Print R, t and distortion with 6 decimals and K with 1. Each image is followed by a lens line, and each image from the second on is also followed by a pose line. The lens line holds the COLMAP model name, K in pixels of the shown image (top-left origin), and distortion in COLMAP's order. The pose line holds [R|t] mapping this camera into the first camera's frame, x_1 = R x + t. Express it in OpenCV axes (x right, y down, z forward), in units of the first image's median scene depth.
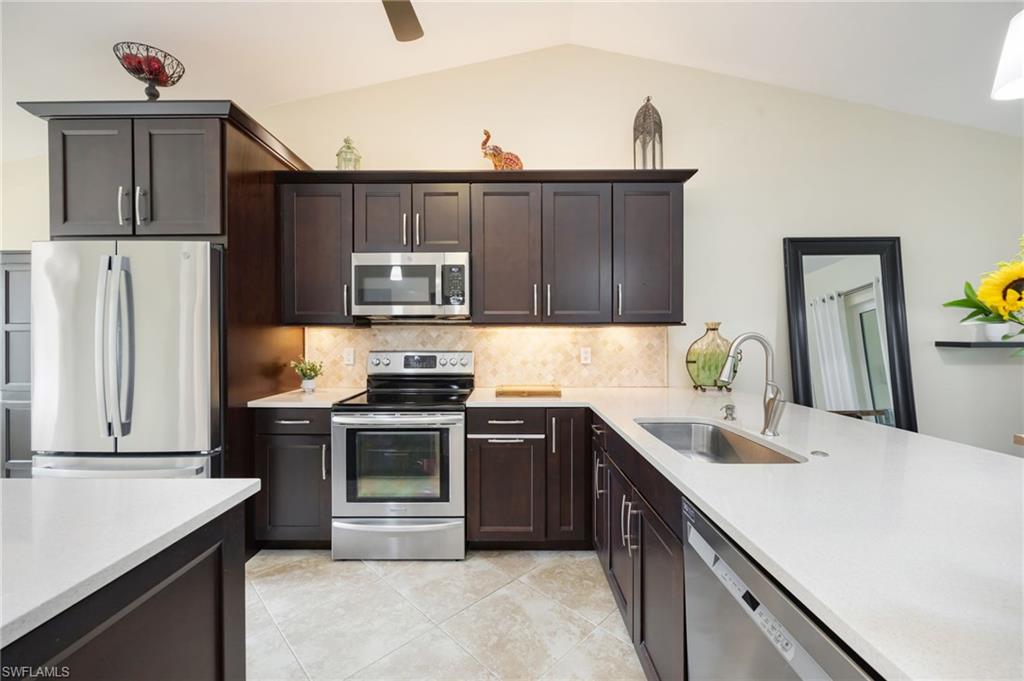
lens RADIAL K [[409.5, 0, 512.4], [0, 409.5, 338.9], [0, 0, 1]] dist [-0.003113, 0.000033]
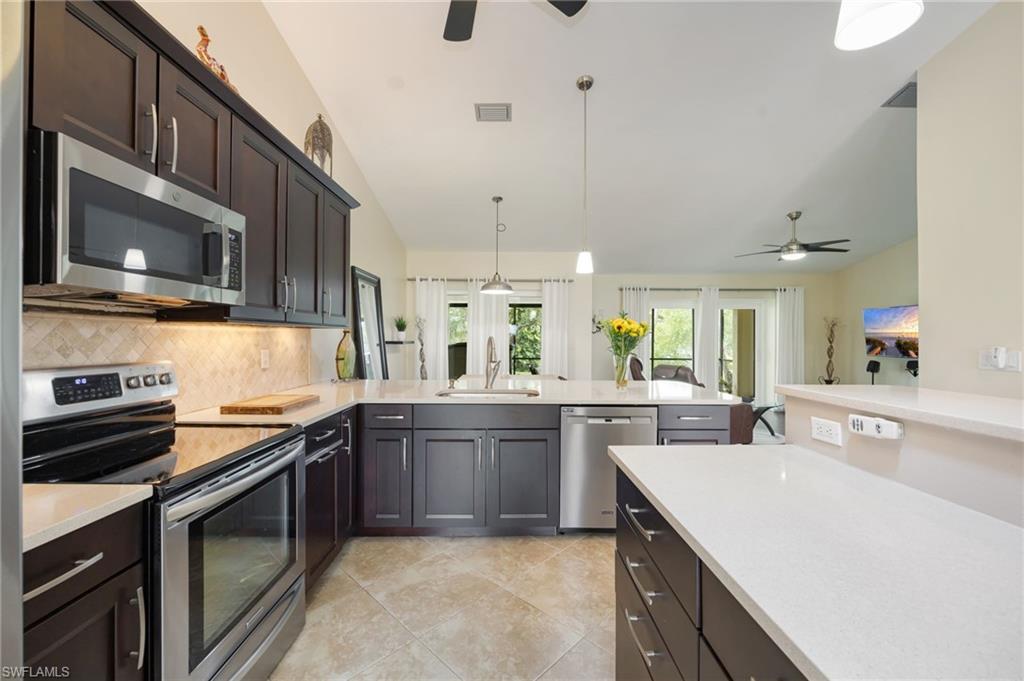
lens RADIAL K [[409.5, 0, 512.4], [0, 409.5, 338.9], [0, 0, 1]] dist [-0.003113, 0.000033]
pose [[-0.013736, -0.001113, 0.999905, -0.780944], [0.001236, 0.999999, 0.001130, -0.003155], [-0.999905, 0.001252, -0.013734, 0.534841]]
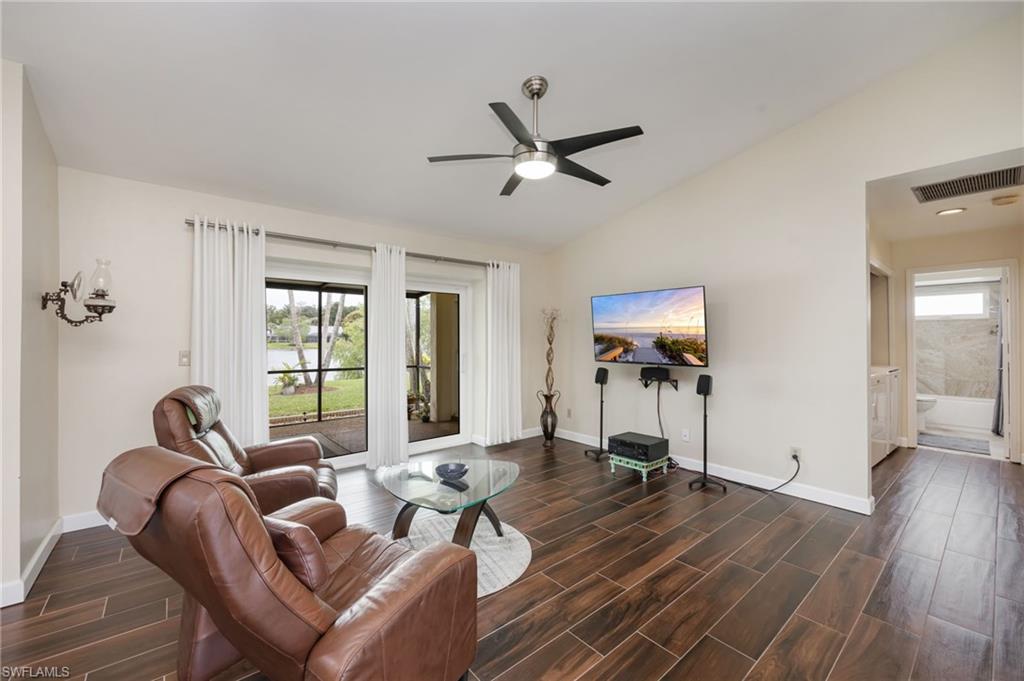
lens RADIAL K [[409.5, 0, 512.4], [0, 409.5, 338.9], [0, 0, 1]] dist [-0.003113, 0.000033]
pose [[-0.643358, 0.003875, 0.765556, 0.449373], [0.005980, 0.999982, -0.000036, 0.004266], [-0.765542, 0.004554, -0.643369, -0.172040]]
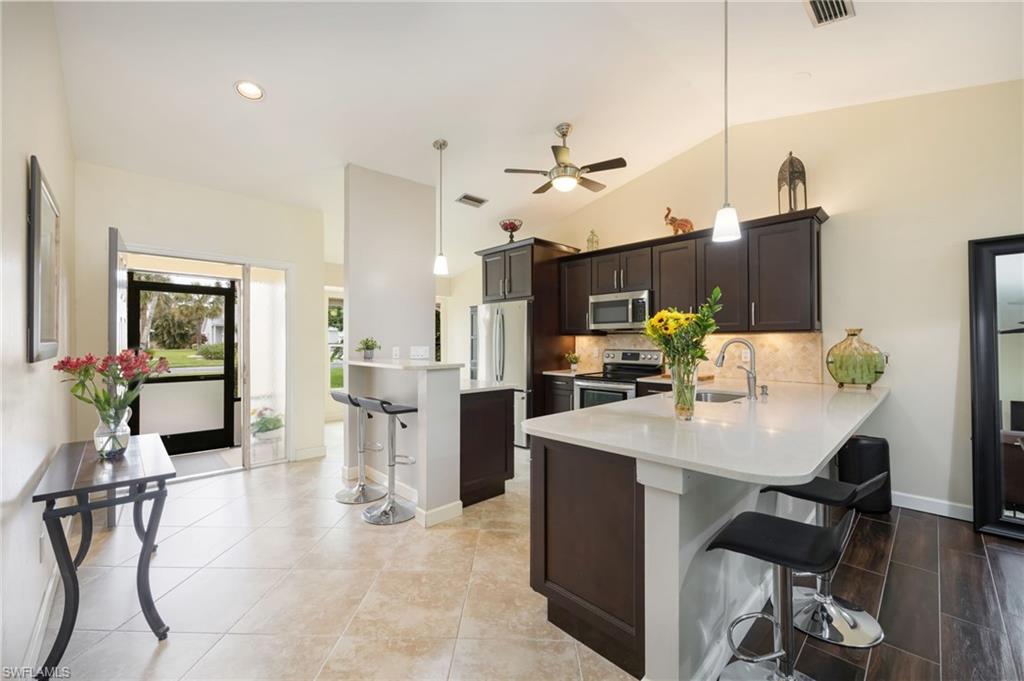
lens RADIAL K [[409.5, 0, 512.4], [0, 409.5, 338.9], [0, 0, 1]] dist [-0.003113, 0.000033]
pose [[0.694027, -0.003496, -0.719941, 0.675413], [-0.005711, 0.999930, -0.010361, 0.005661], [0.719927, 0.011302, 0.693958, -0.516541]]
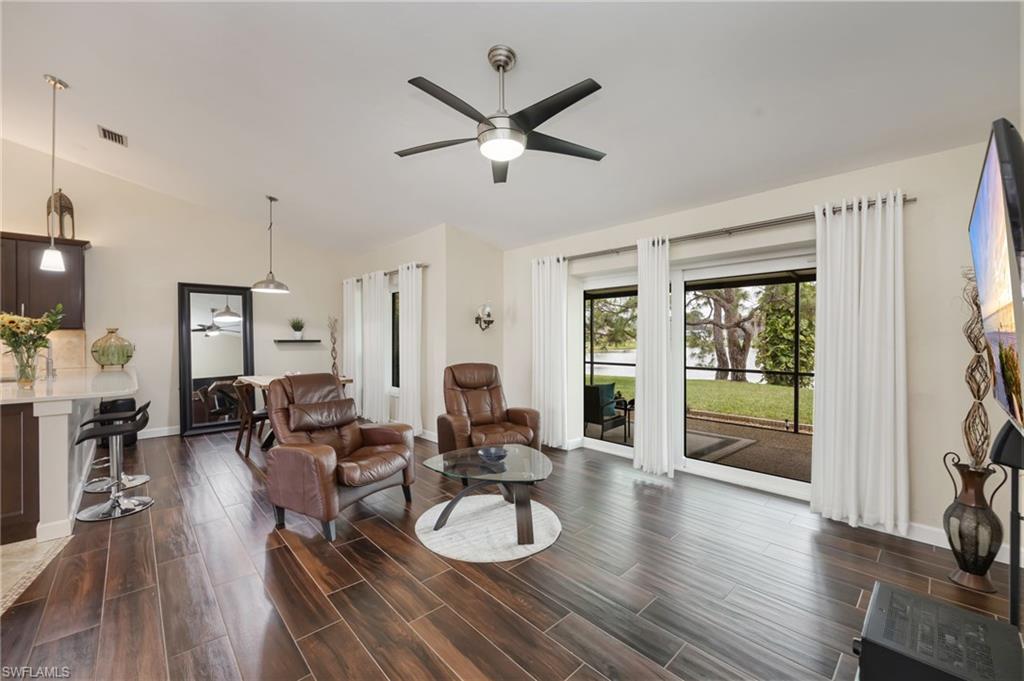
lens RADIAL K [[409.5, 0, 512.4], [0, 409.5, 338.9], [0, 0, 1]] dist [-0.003113, 0.000033]
pose [[0.731908, 0.000949, 0.681403, 0.571165], [0.001038, 0.999996, -0.002509, 0.010748], [-0.681403, 0.002544, 0.731904, -1.475510]]
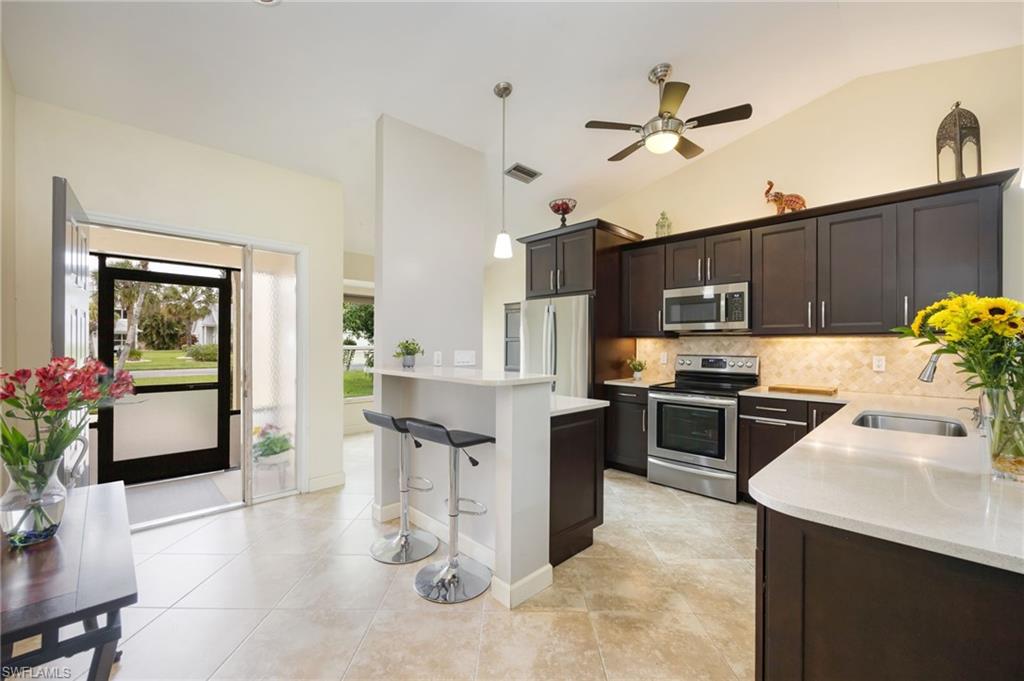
lens RADIAL K [[411.3, 0, 512.9], [0, 411.3, 343.0], [0, 0, 1]] dist [-0.002529, -0.000016]
pose [[0.703772, 0.002918, -0.710420, 0.296334], [-0.009713, 0.999938, -0.005516, 0.002766], [0.710360, 0.010782, 0.703756, -0.468745]]
